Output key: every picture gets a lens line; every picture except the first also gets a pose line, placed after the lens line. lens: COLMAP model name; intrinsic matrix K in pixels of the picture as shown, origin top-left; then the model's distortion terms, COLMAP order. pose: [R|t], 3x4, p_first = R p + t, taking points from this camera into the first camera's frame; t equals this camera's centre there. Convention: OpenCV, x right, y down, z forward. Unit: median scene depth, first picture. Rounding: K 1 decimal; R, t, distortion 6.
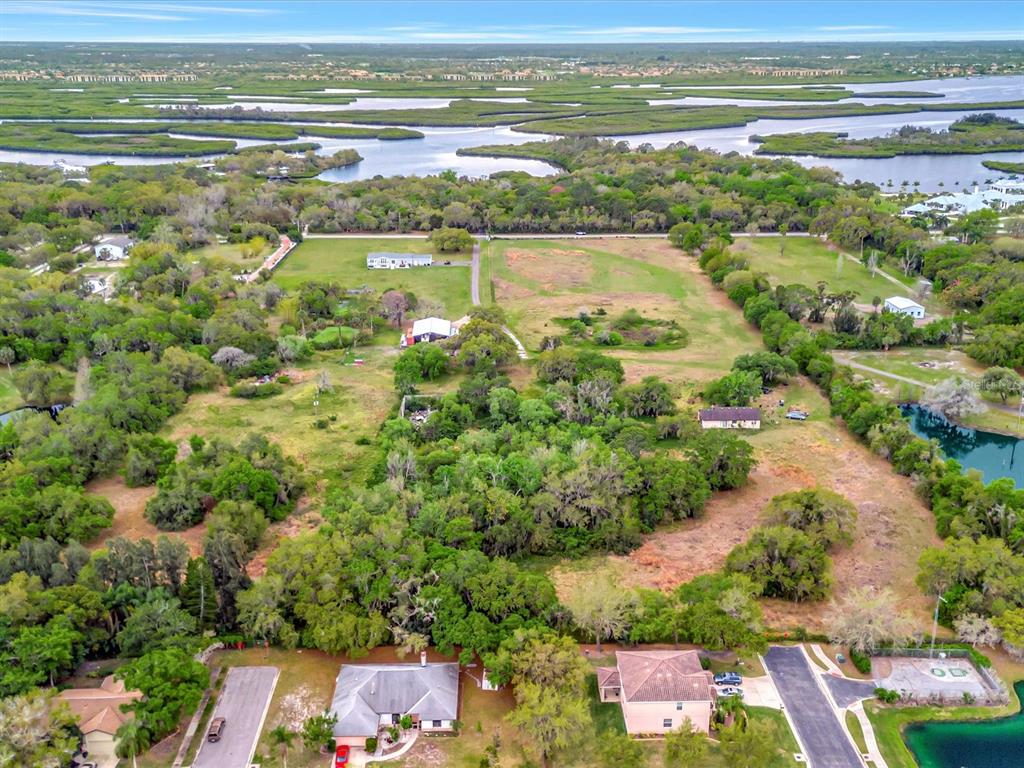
lens RADIAL K [[997.5, 0, 512.0], [0, 997.5, 384.0], [0, 0, 1]] dist [0.109272, -0.181854]
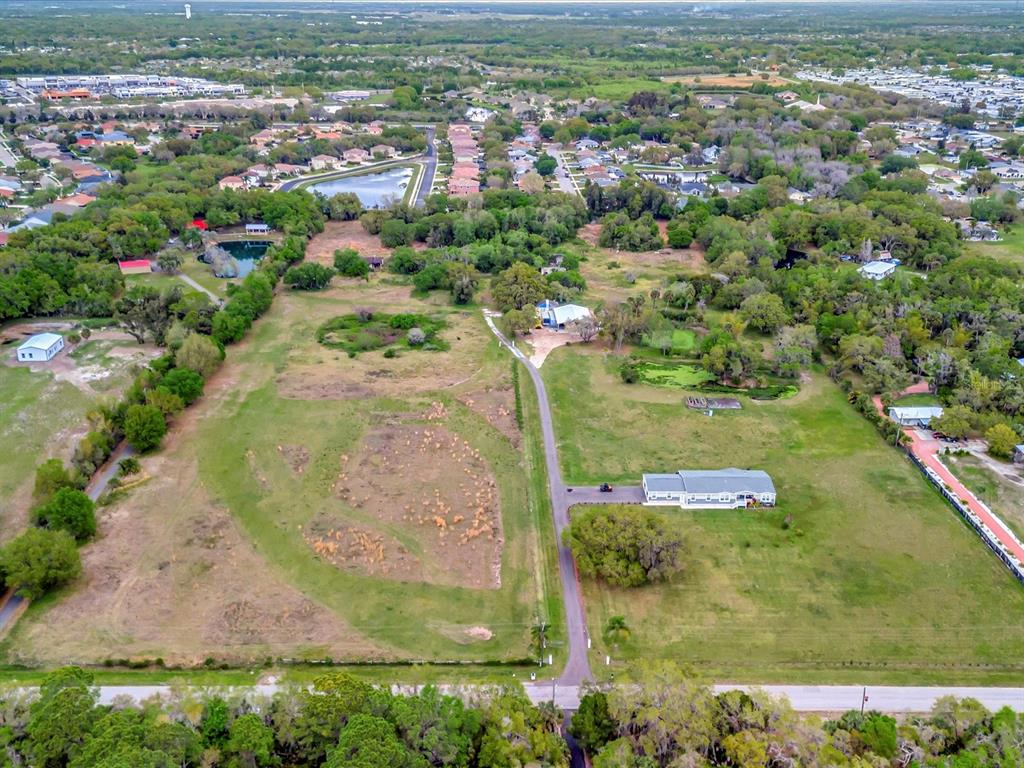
lens RADIAL K [[997.5, 0, 512.0], [0, 997.5, 384.0], [0, 0, 1]] dist [0.109272, -0.181854]
pose [[-0.999985, -0.001700, 0.005201, -0.024209], [0.002011, 0.769874, 0.638192, -0.734067], [-0.005089, 0.638193, -0.769860, 2.053958]]
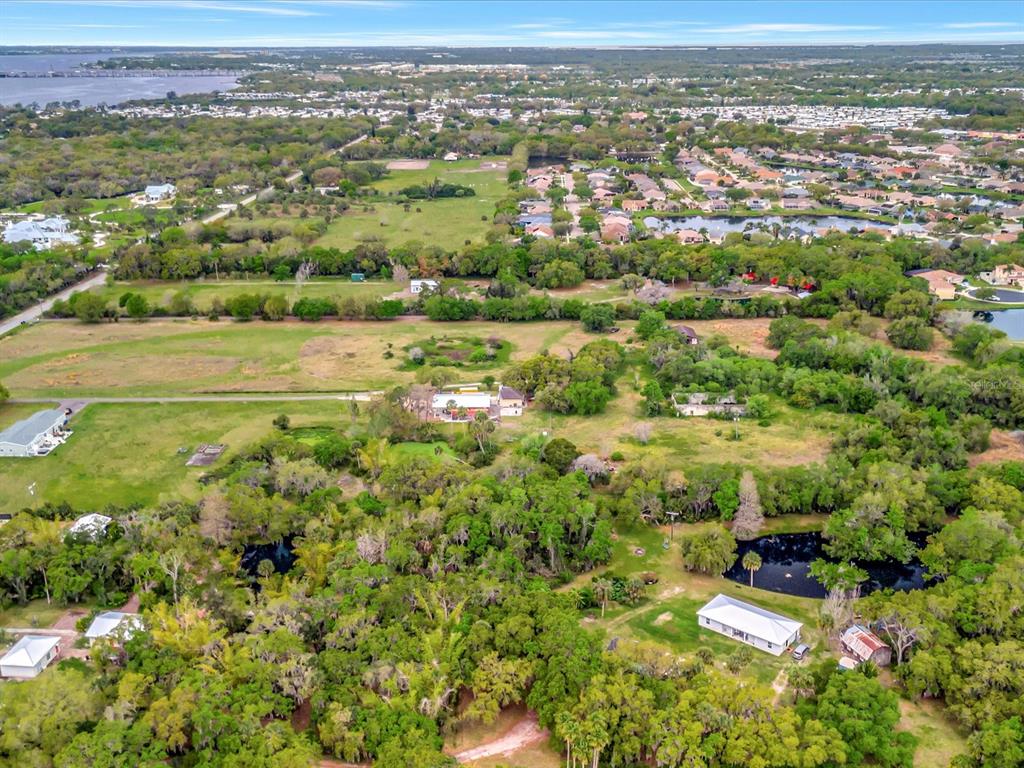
lens RADIAL K [[997.5, 0, 512.0], [0, 997.5, 384.0], [0, 0, 1]] dist [0.109272, -0.181854]
pose [[0.029440, -0.315120, 0.948595, -1.080891], [0.326115, 0.900106, 0.288891, -0.365082], [-0.944871, 0.300847, 0.129265, 0.929778]]
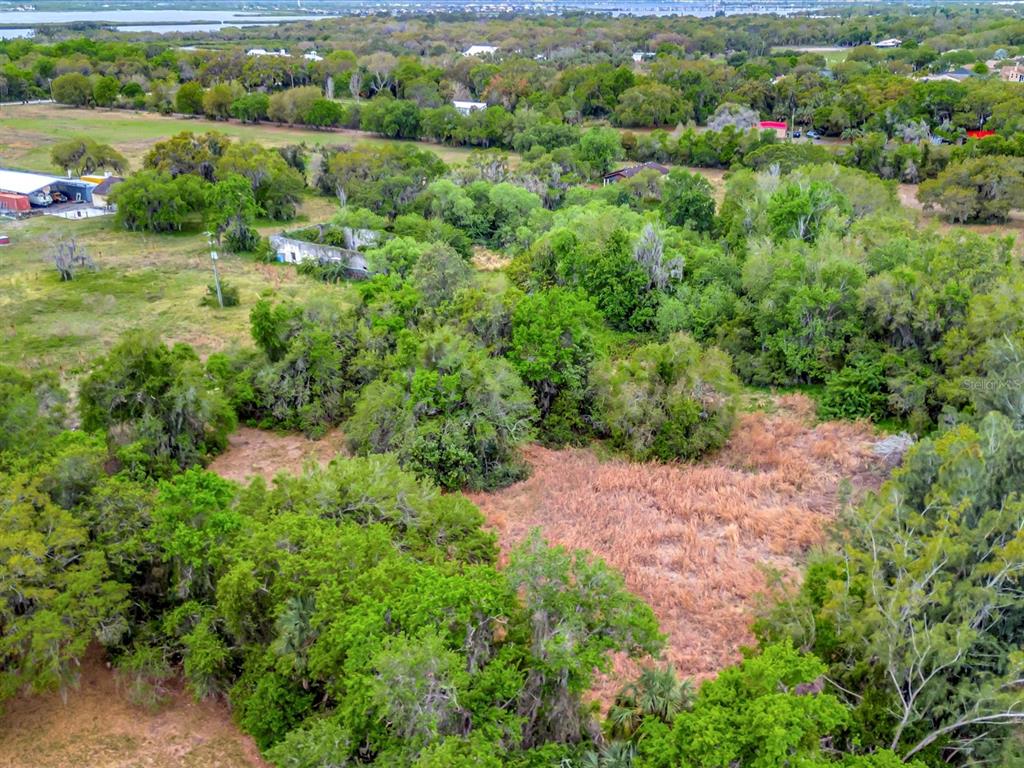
lens RADIAL K [[997.5, 0, 512.0], [0, 997.5, 384.0], [0, 0, 1]] dist [0.109272, -0.181854]
pose [[0.590660, -0.282612, 0.755811, -0.419939], [0.256222, 0.953875, 0.156436, 0.033651], [-0.765160, 0.101255, 0.635828, 0.511138]]
